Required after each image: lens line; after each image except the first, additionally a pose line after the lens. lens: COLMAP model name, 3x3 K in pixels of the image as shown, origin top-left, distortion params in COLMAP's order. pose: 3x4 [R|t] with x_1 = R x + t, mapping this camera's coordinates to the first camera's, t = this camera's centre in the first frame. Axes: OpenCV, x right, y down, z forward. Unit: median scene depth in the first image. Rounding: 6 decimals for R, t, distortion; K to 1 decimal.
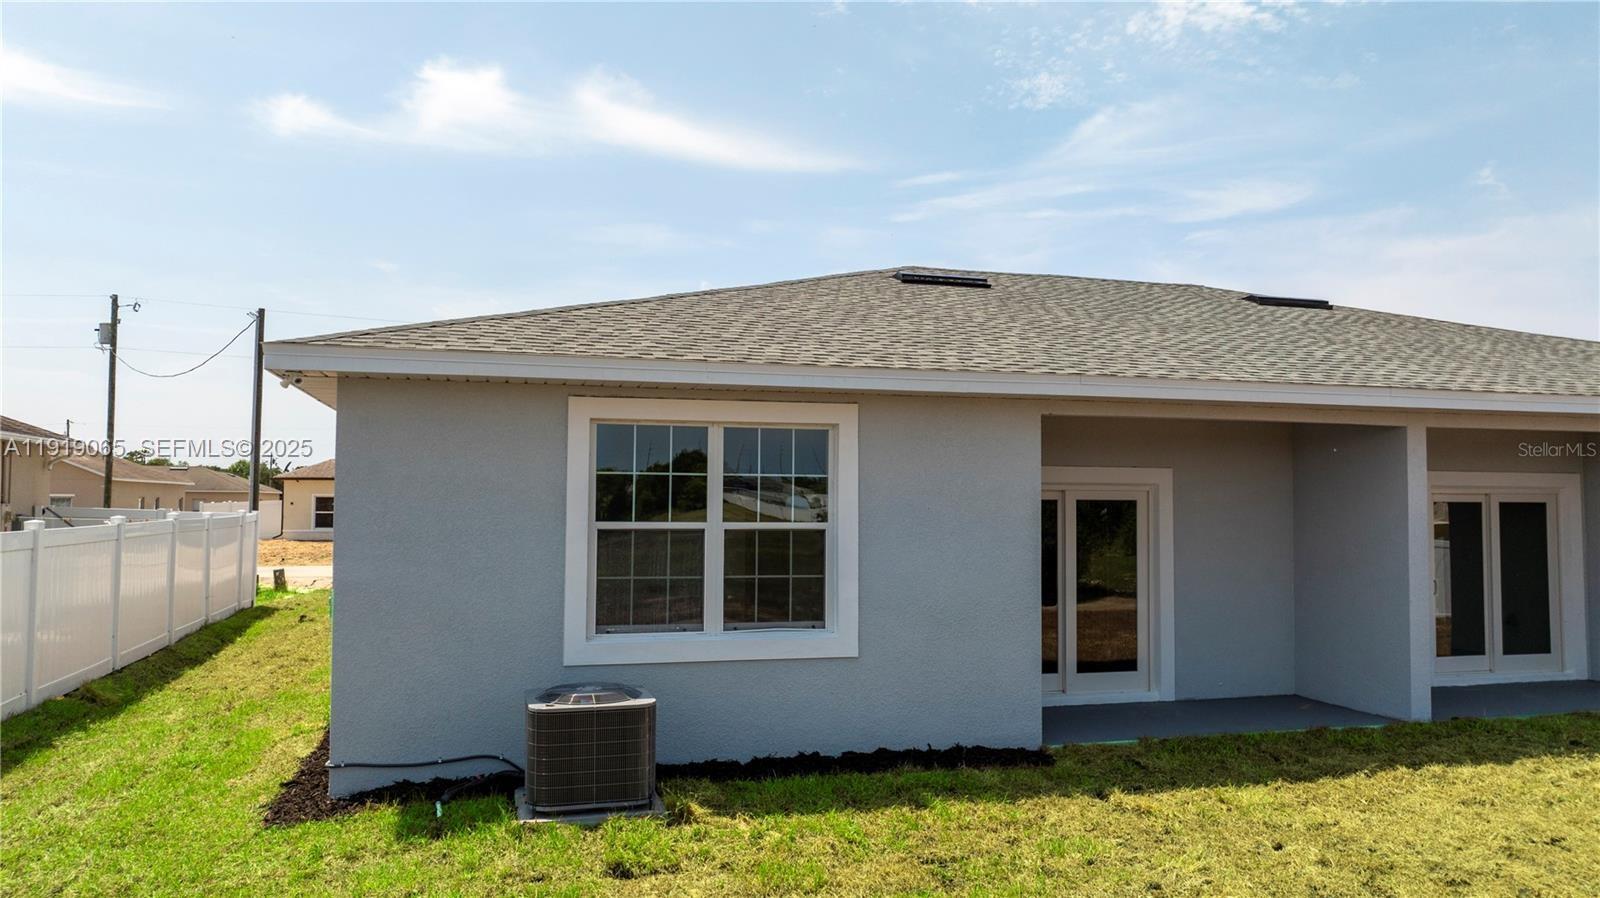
lens RADIAL K [[1105.8, 0, 796.6], [0, 1105.8, 442.0], [0, 0, 1]] dist [-0.036103, -0.002125]
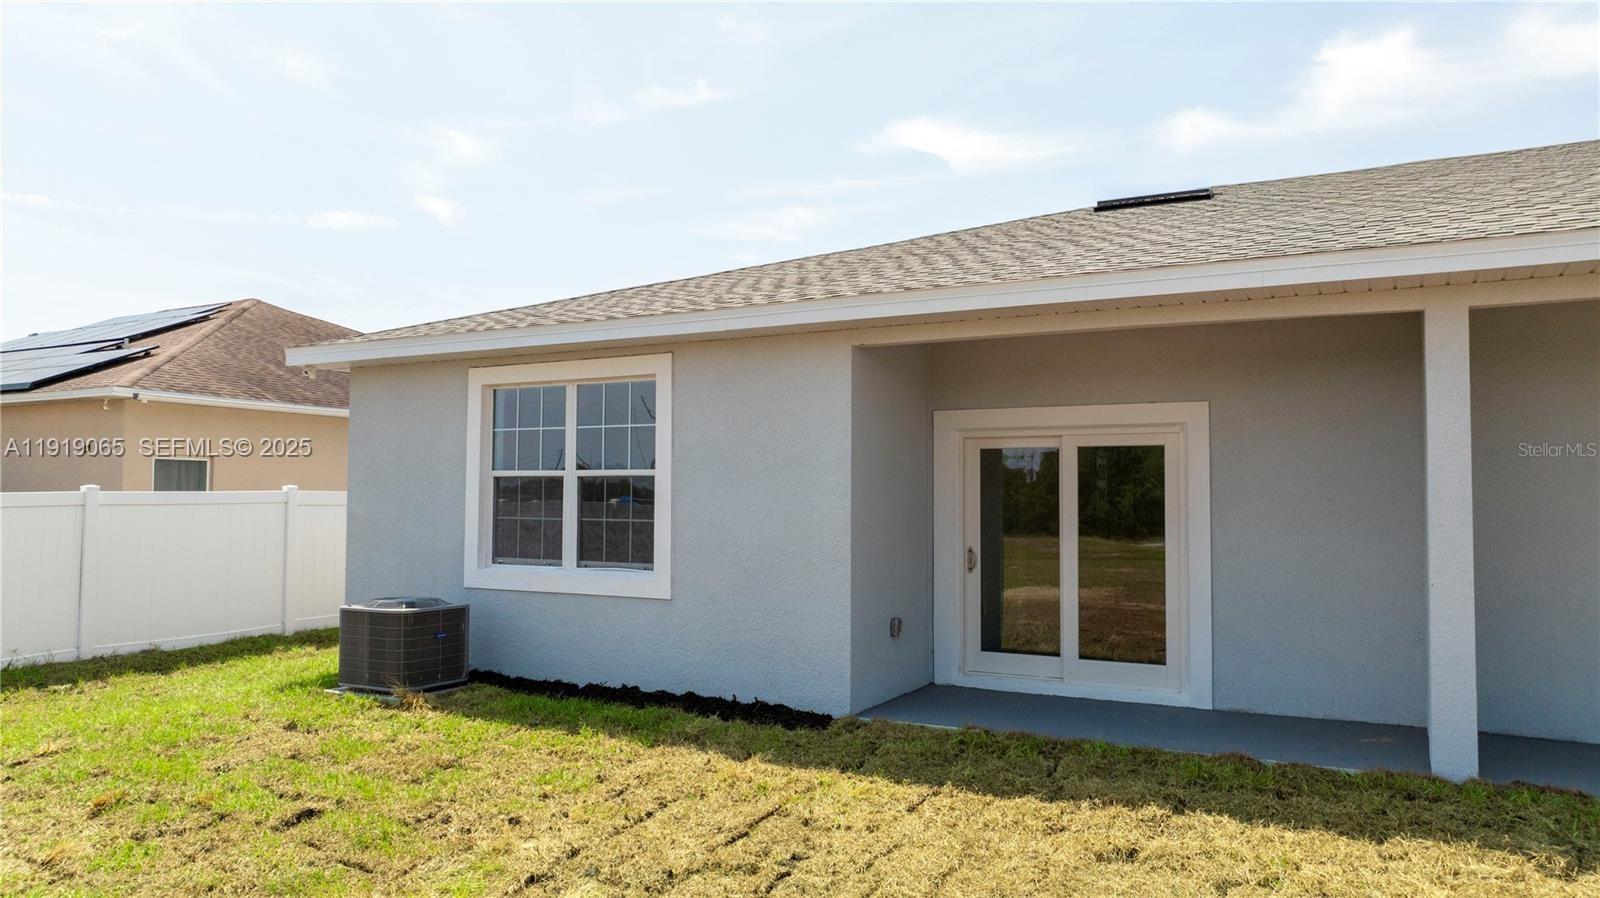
lens RADIAL K [[1105.8, 0, 797.0], [0, 1105.8, 456.3], [0, 0, 1]] dist [-0.036103, -0.002125]
pose [[0.731945, -0.029110, -0.680742, 0.848515], [0.037168, 0.999305, -0.002770, 0.069545], [0.680350, -0.023274, 0.732518, 0.335312]]
